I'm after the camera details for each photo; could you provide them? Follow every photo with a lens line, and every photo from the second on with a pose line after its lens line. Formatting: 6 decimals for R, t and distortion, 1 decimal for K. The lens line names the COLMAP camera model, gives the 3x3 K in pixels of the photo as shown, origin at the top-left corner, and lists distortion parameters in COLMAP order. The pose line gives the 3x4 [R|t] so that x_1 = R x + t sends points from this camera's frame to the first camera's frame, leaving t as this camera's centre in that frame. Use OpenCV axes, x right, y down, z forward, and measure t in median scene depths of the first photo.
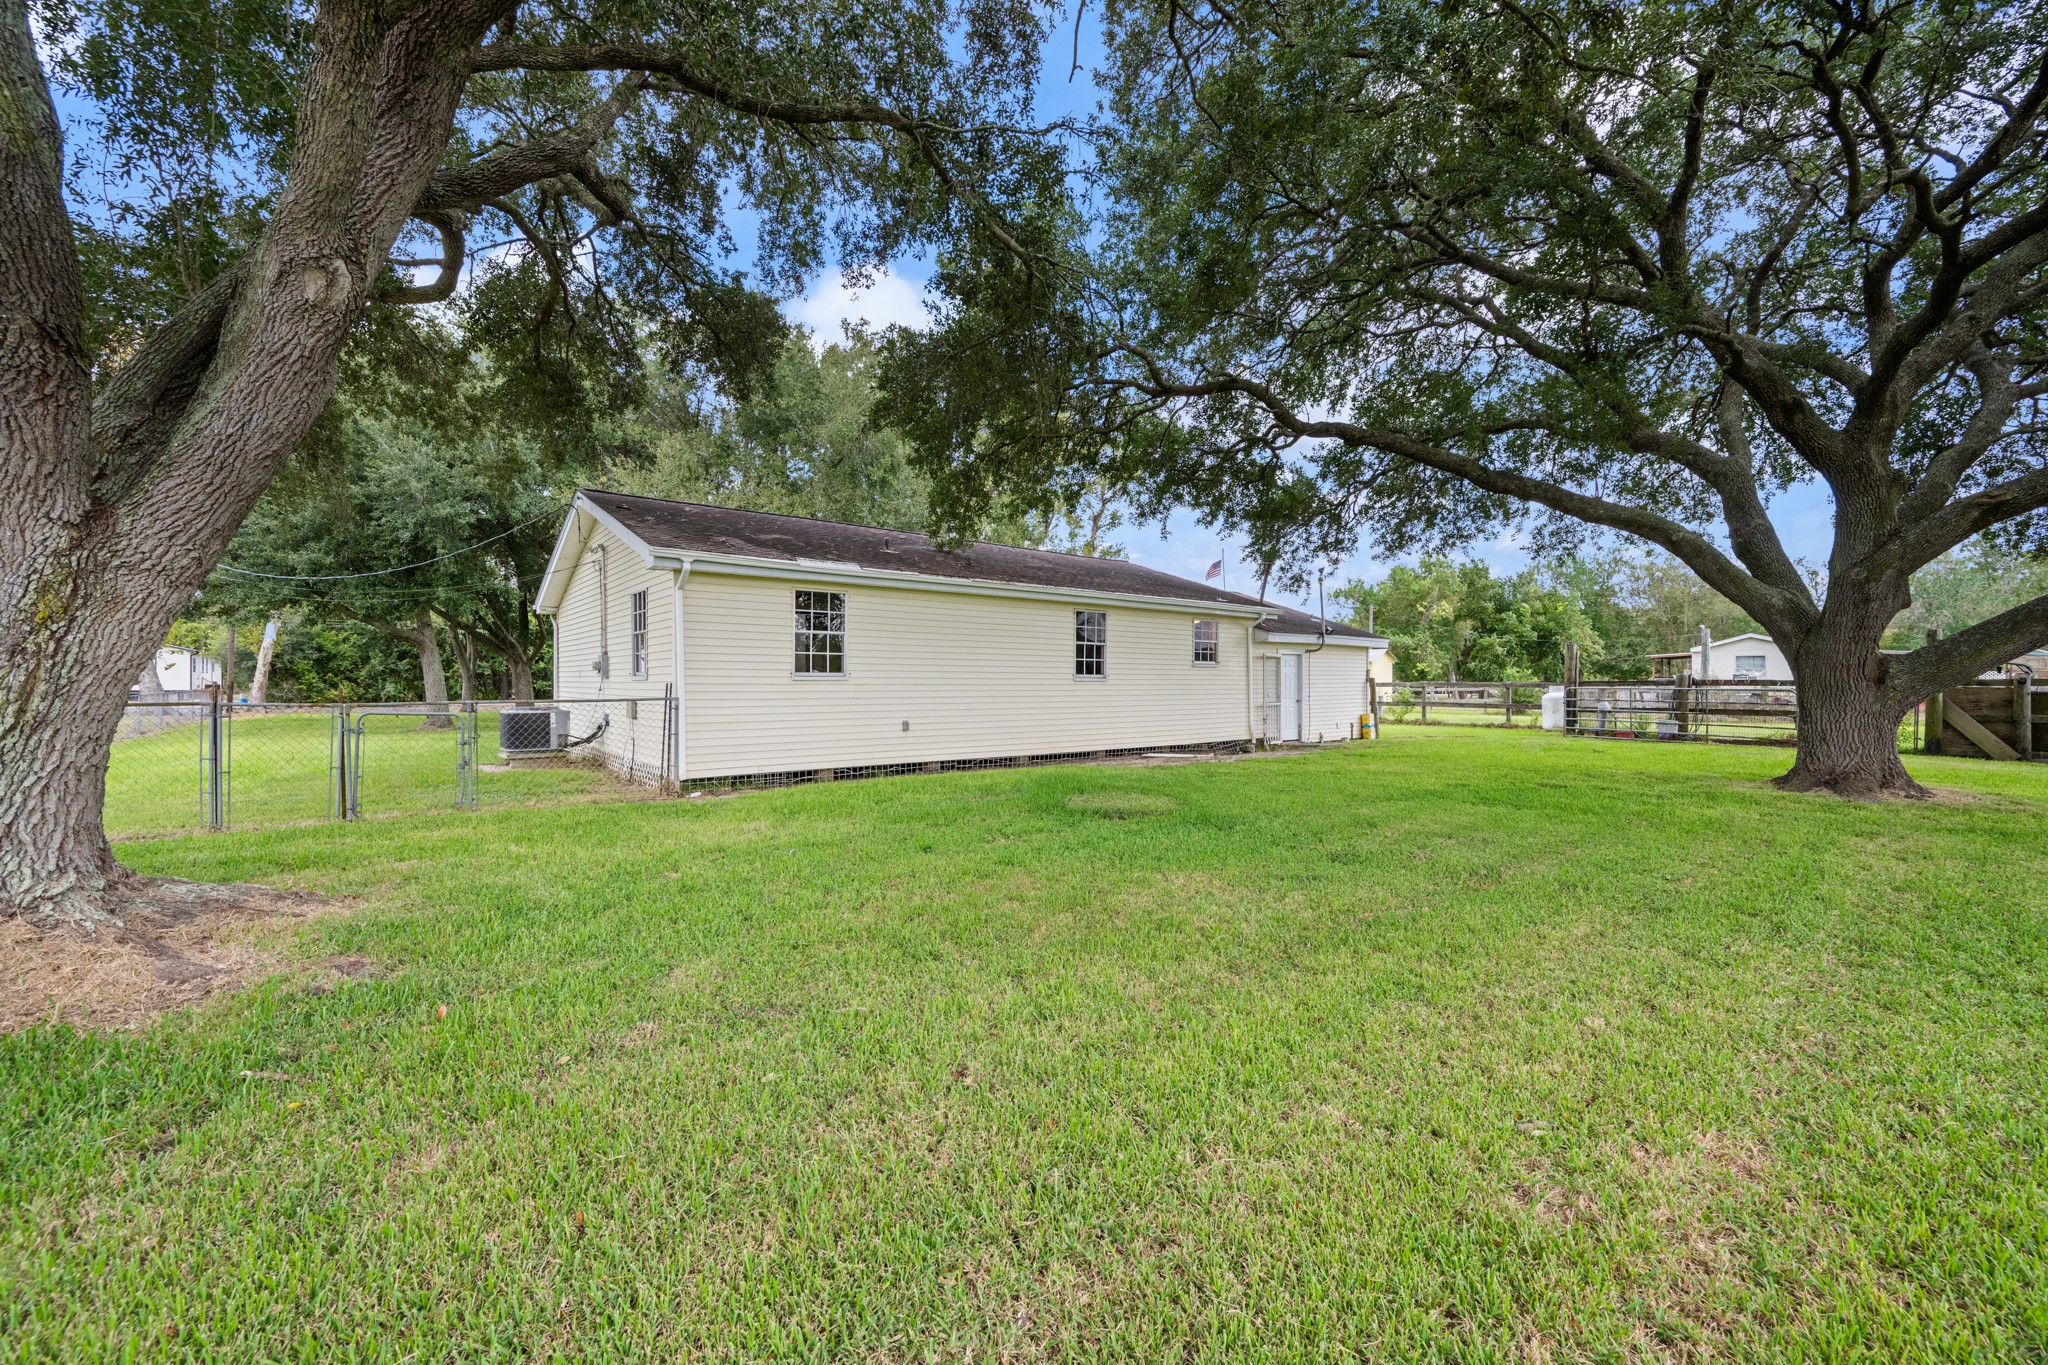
lens RADIAL K [[822.7, 0, 1030.9], [0, 822.7, 675.9], [0, 0, 1]] dist [-0.001193, -0.000084]
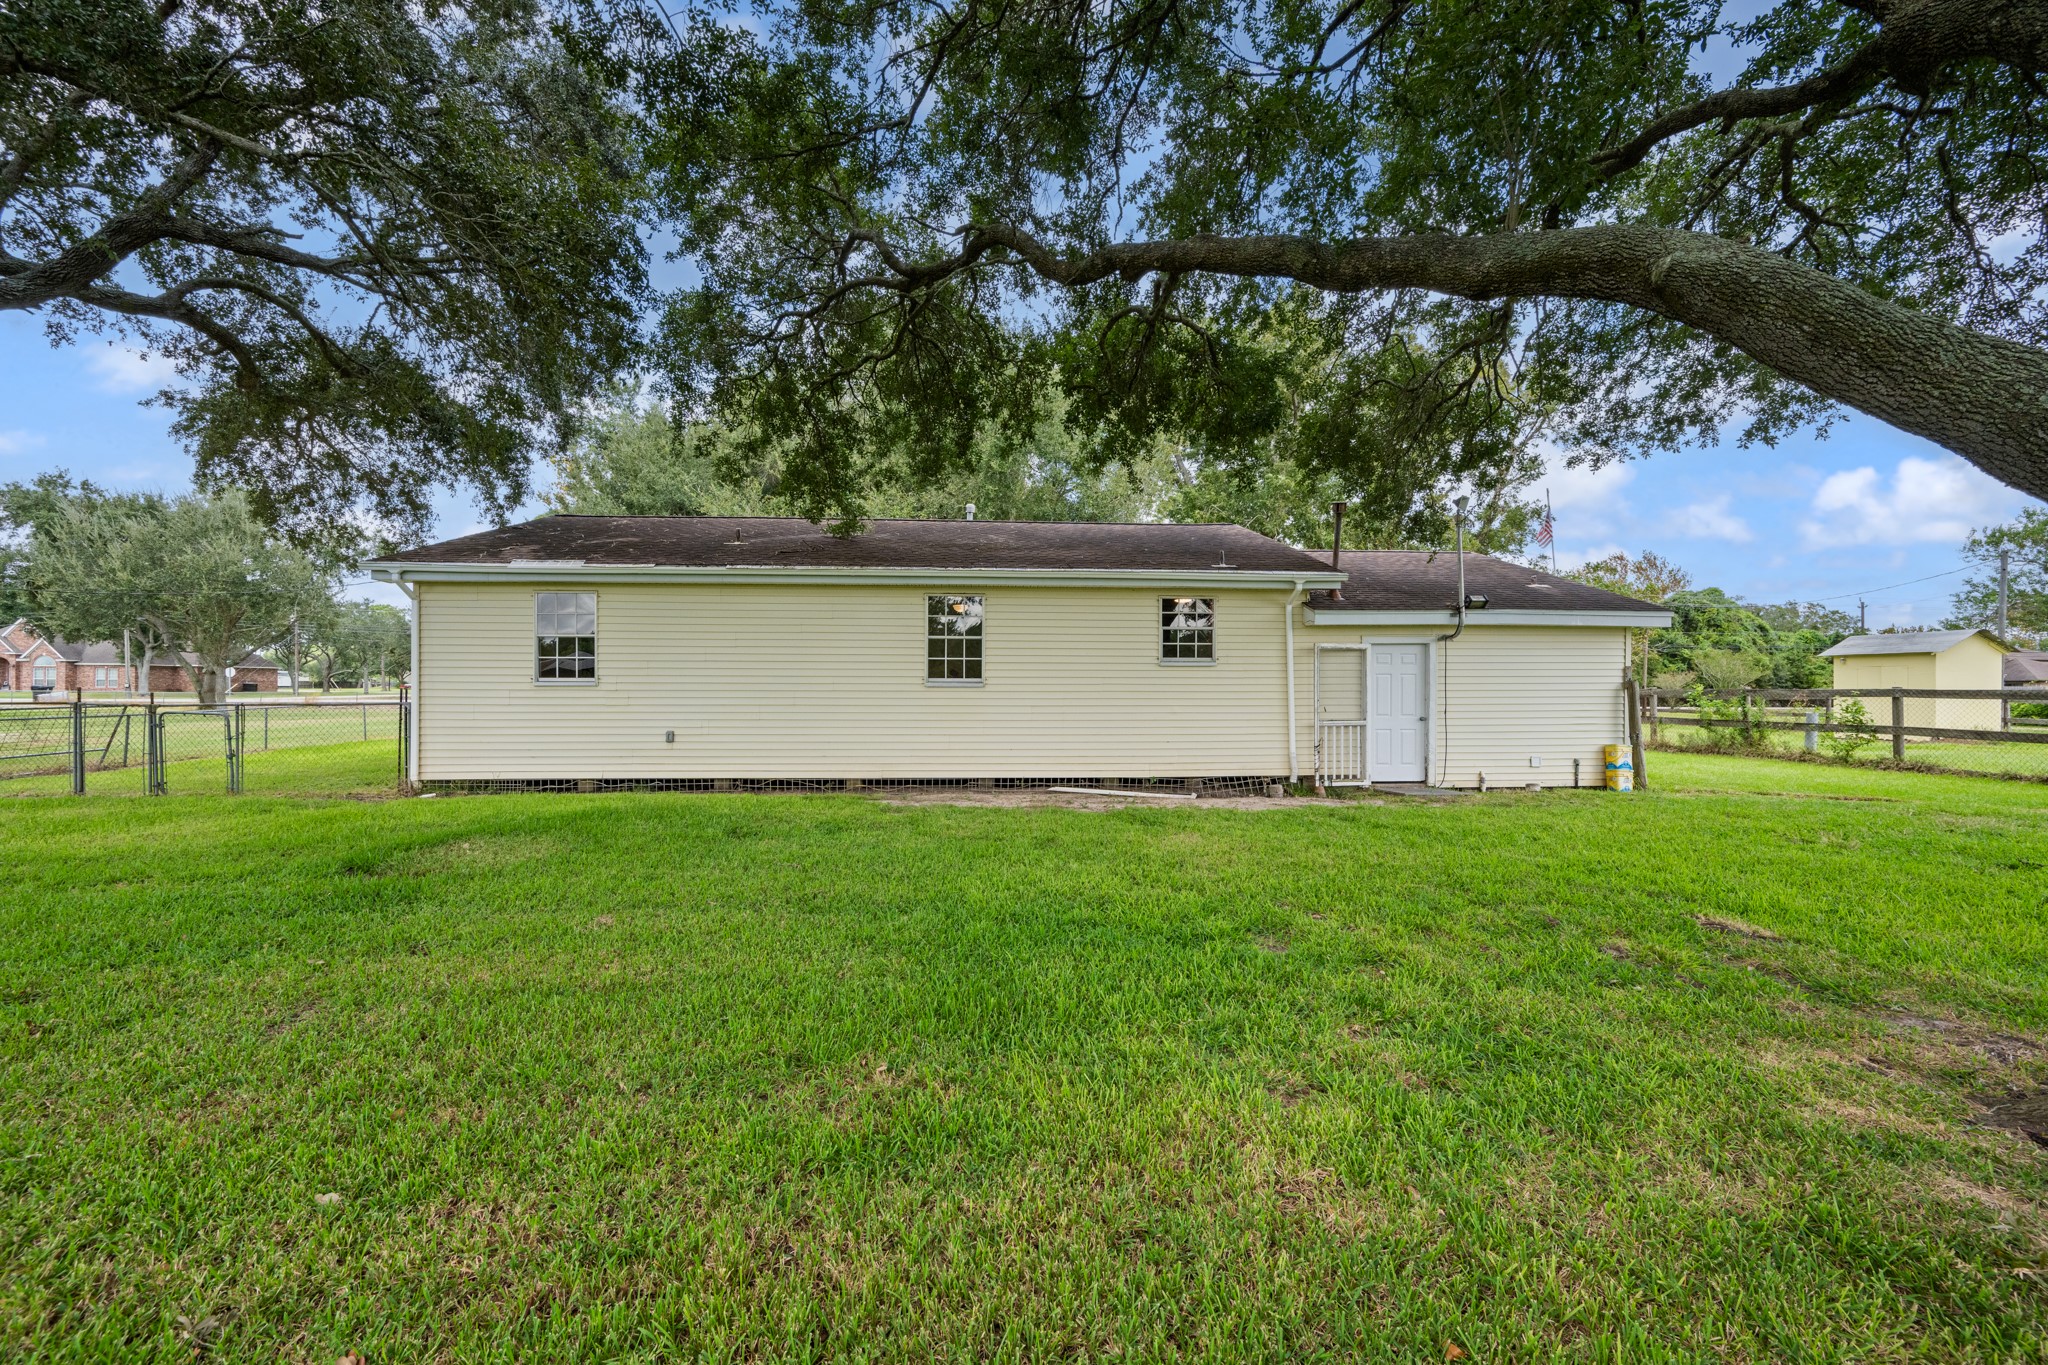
lens RADIAL K [[822.7, 0, 1029.0], [0, 822.7, 691.5], [0, 0, 1]] dist [-0.001193, -0.000084]
pose [[0.807942, 0.003259, -0.589253, 0.523921], [0.003813, 0.999935, 0.010759, 0.002313], [0.589249, -0.010939, 0.807877, 0.383332]]
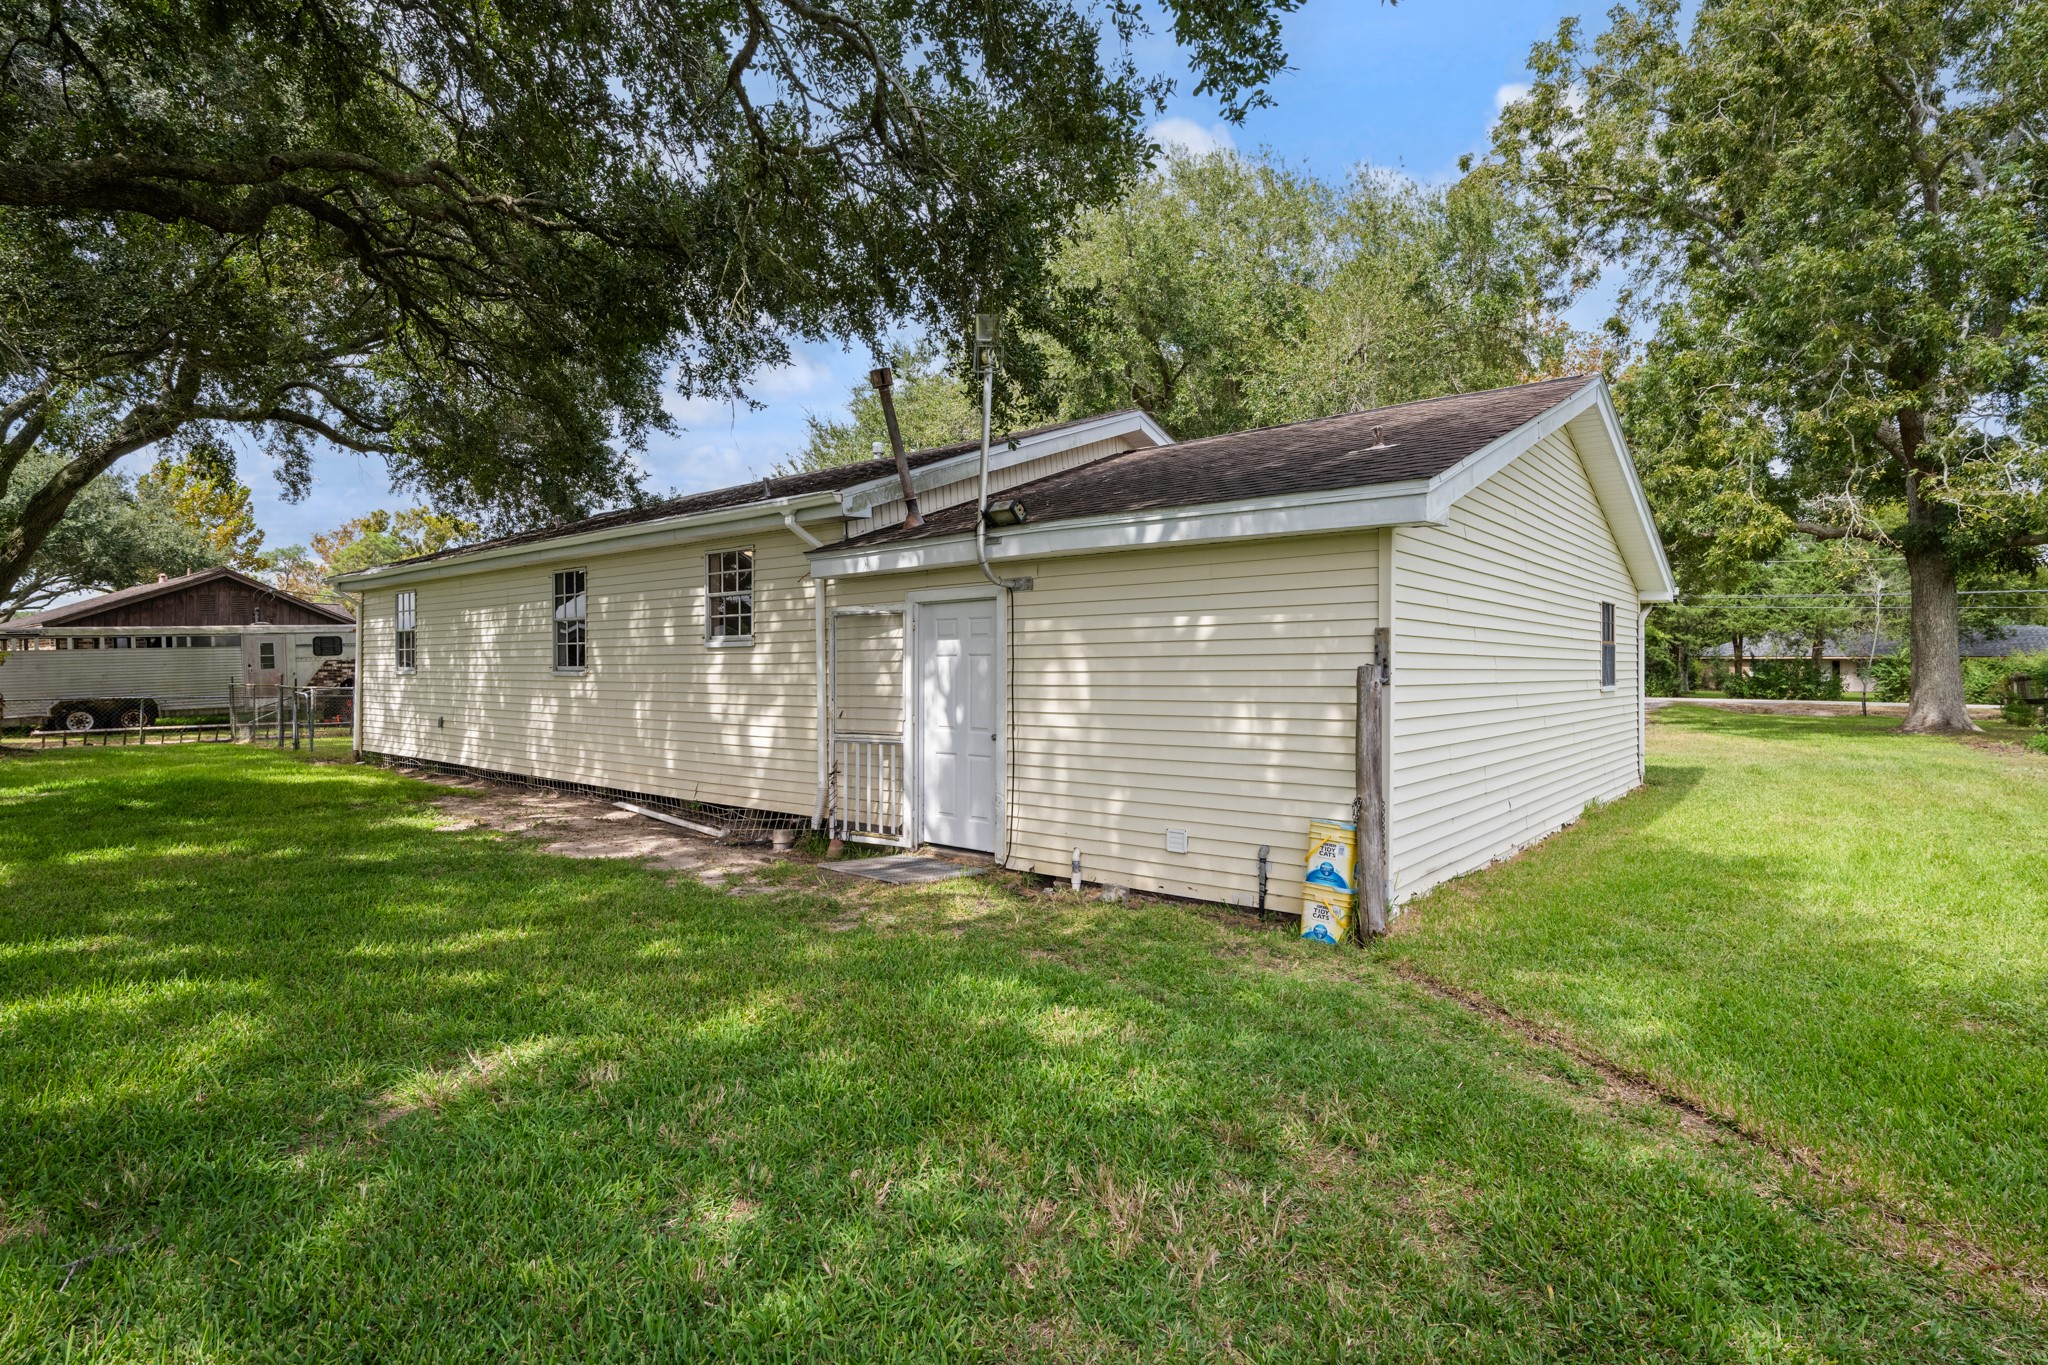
lens RADIAL K [[1018.7, 0, 1024.1], [0, 1018.7, 676.8], [0, 0, 1]] dist [-0.000098, 0.000000]
pose [[0.184091, 0.005563, -0.982893, 0.856942], [0.004491, 0.999969, 0.006500, 0.003331], [0.982899, -0.005611, 0.184060, 1.094407]]
